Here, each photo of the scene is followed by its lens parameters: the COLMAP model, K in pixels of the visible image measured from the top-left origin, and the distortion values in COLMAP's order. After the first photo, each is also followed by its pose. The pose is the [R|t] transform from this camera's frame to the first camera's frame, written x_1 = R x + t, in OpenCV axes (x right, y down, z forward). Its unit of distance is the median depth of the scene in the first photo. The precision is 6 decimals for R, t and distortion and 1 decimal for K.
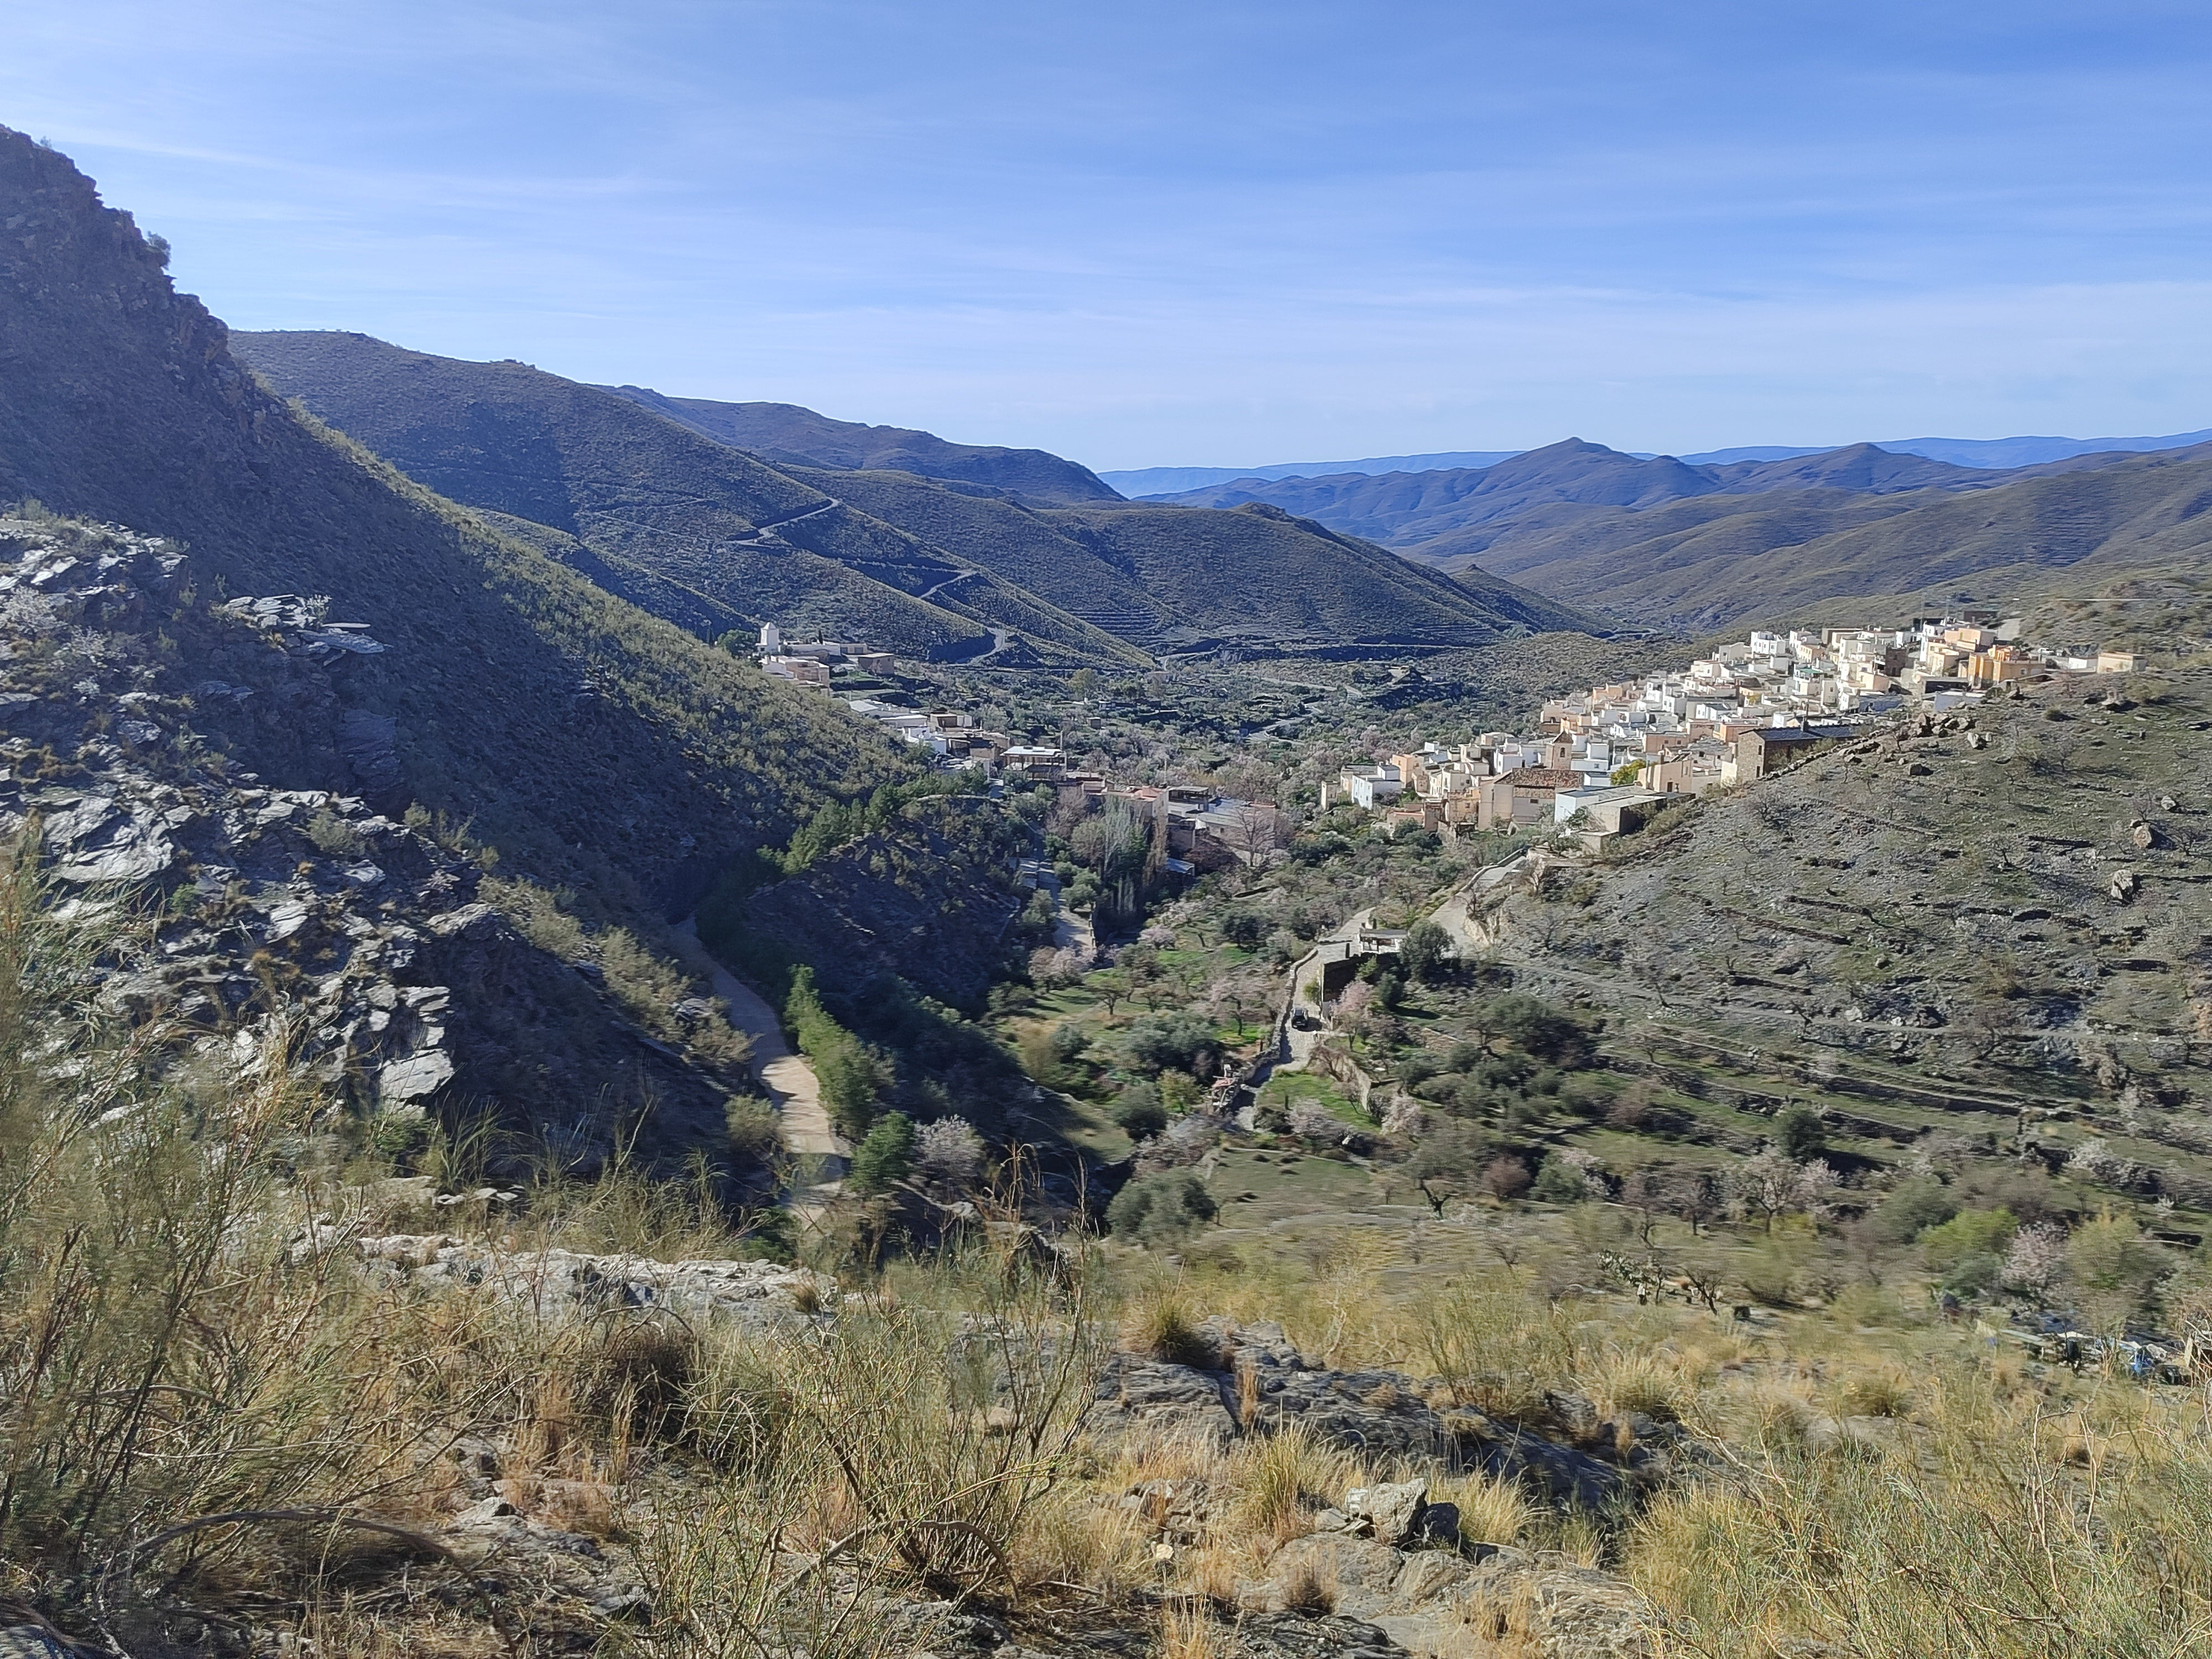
lens RADIAL K [[1166.5, 0, 1103.3], [0, 1166.5, 829.5], [0, 0, 1]] dist [0.003191, 0.000102]
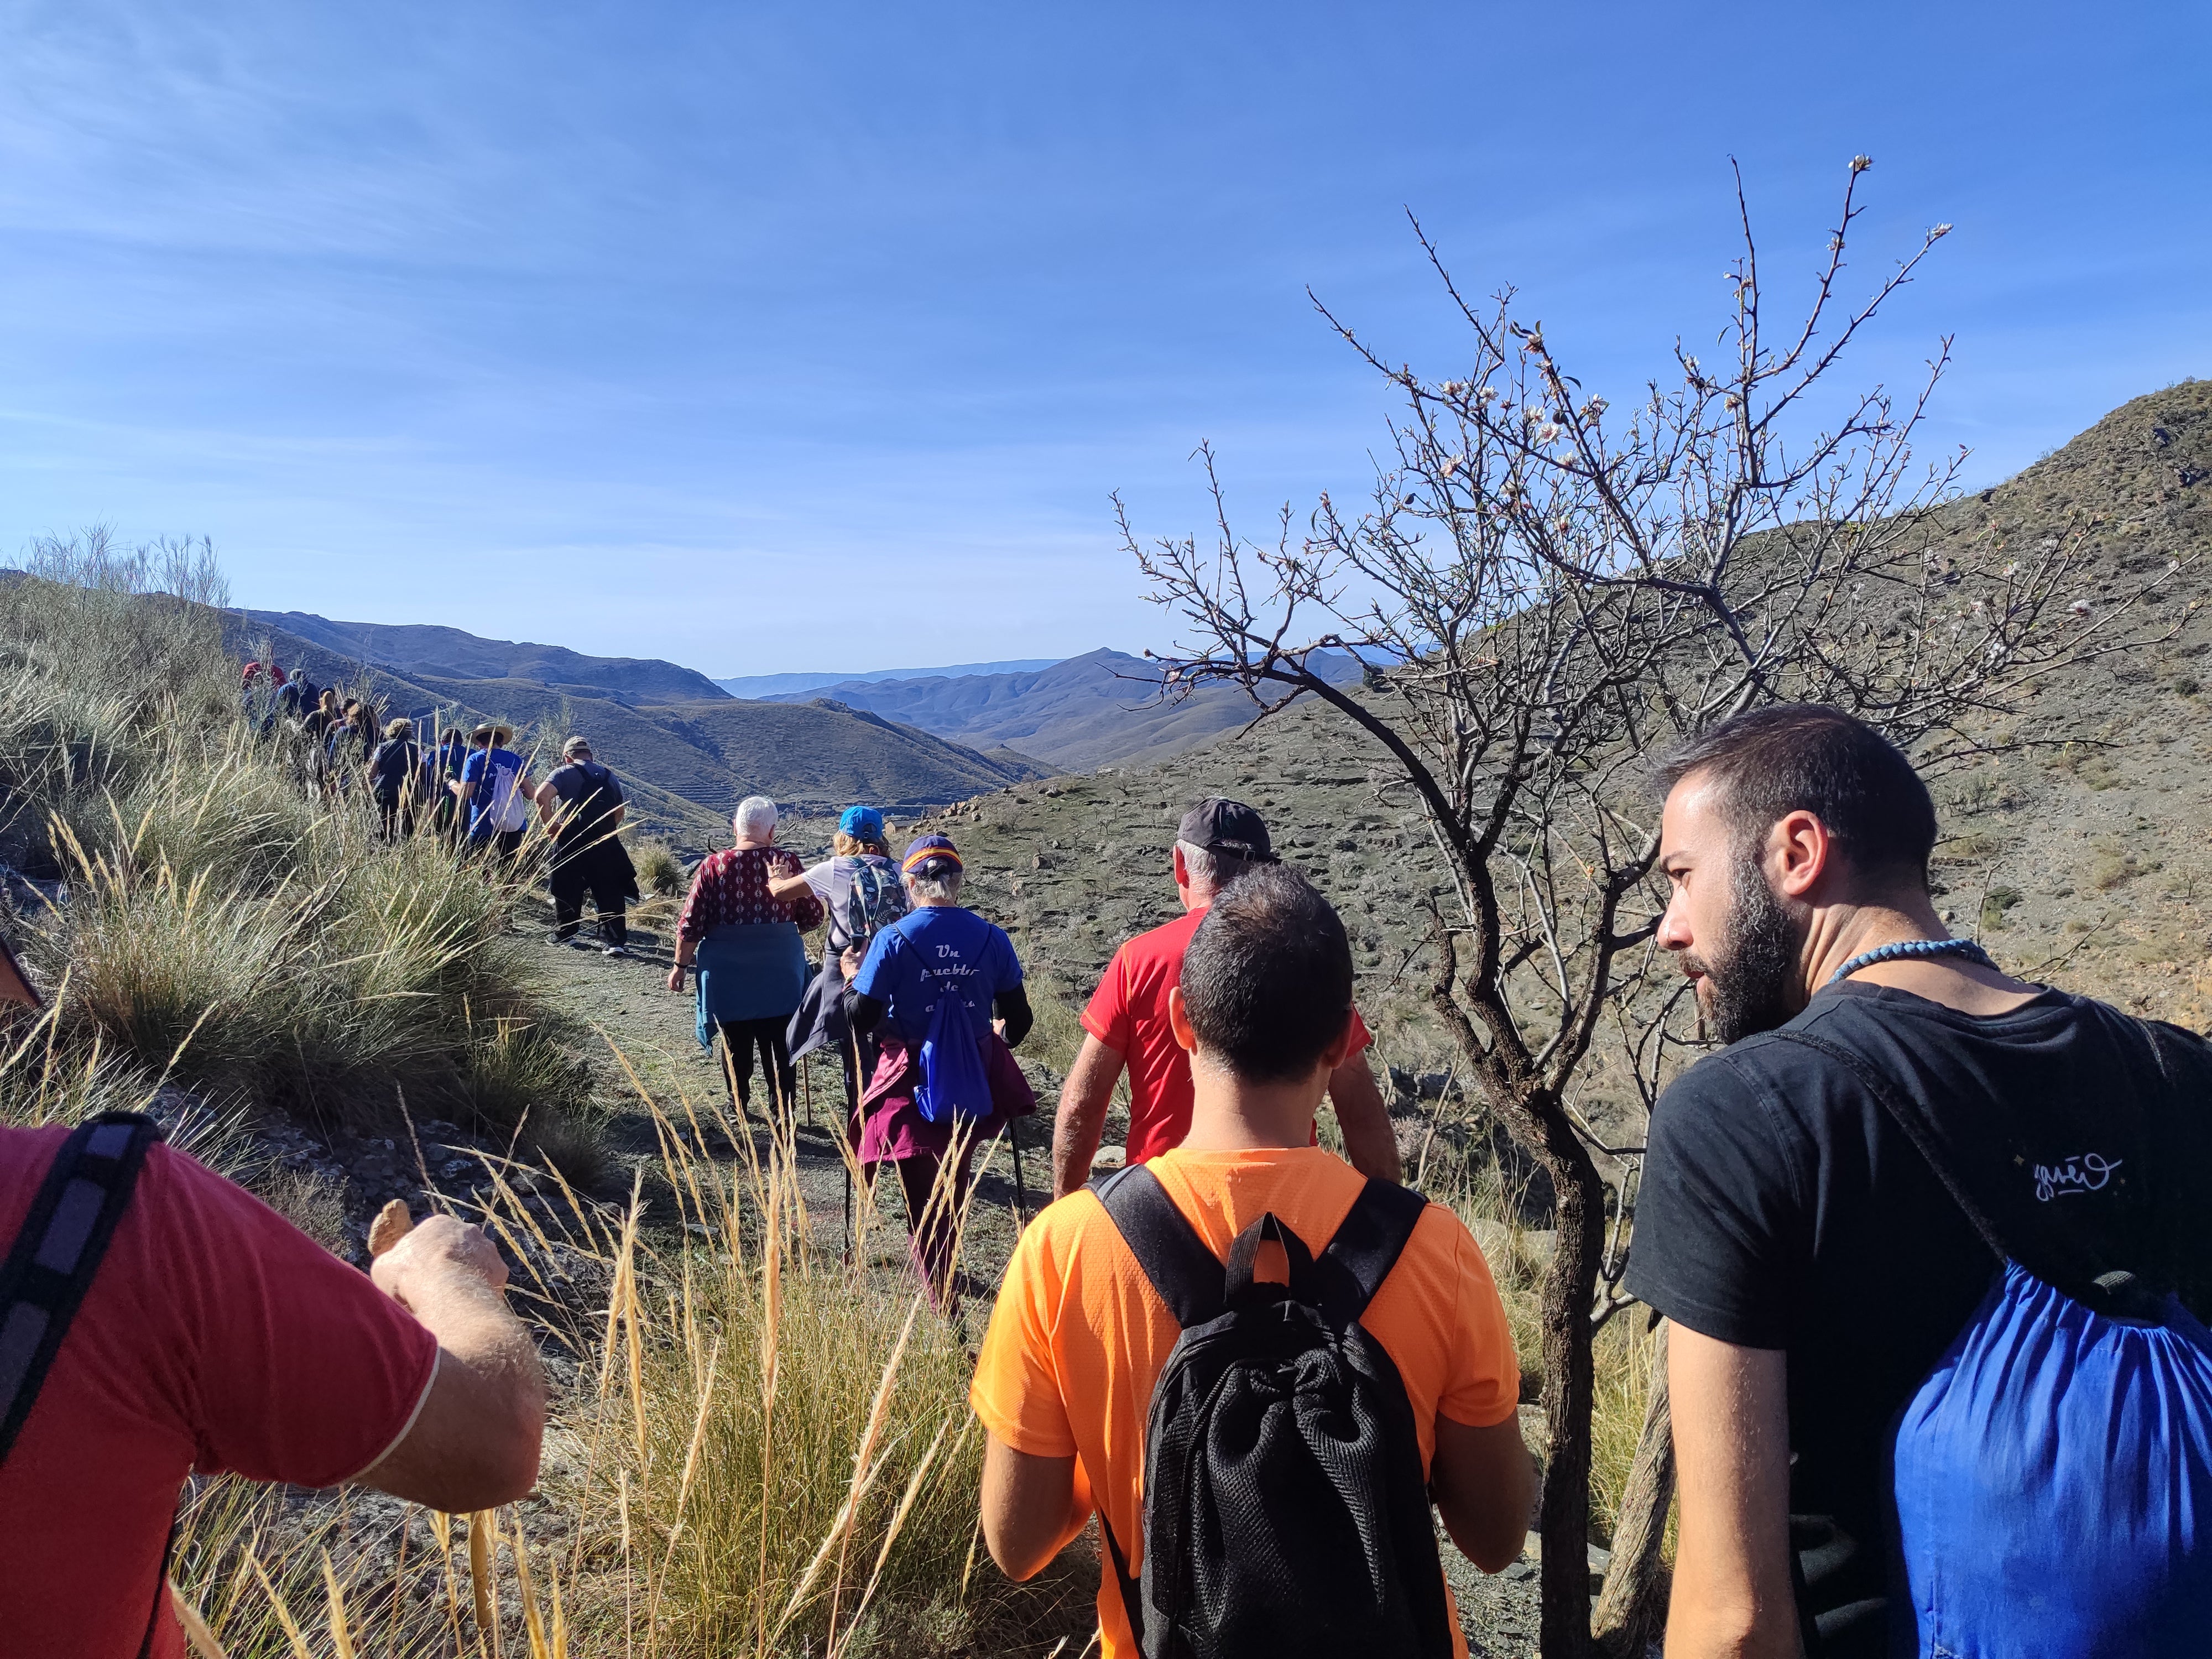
lens RADIAL K [[1166.5, 0, 1108.4], [0, 1166.5, 829.9], [0, 0, 1]] dist [0.003191, 0.000102]
pose [[0.989531, -0.029474, 0.141279, 0.240552], [0.053127, 0.984575, -0.166704, 0.082795], [-0.134186, 0.172465, 0.975833, -0.240137]]
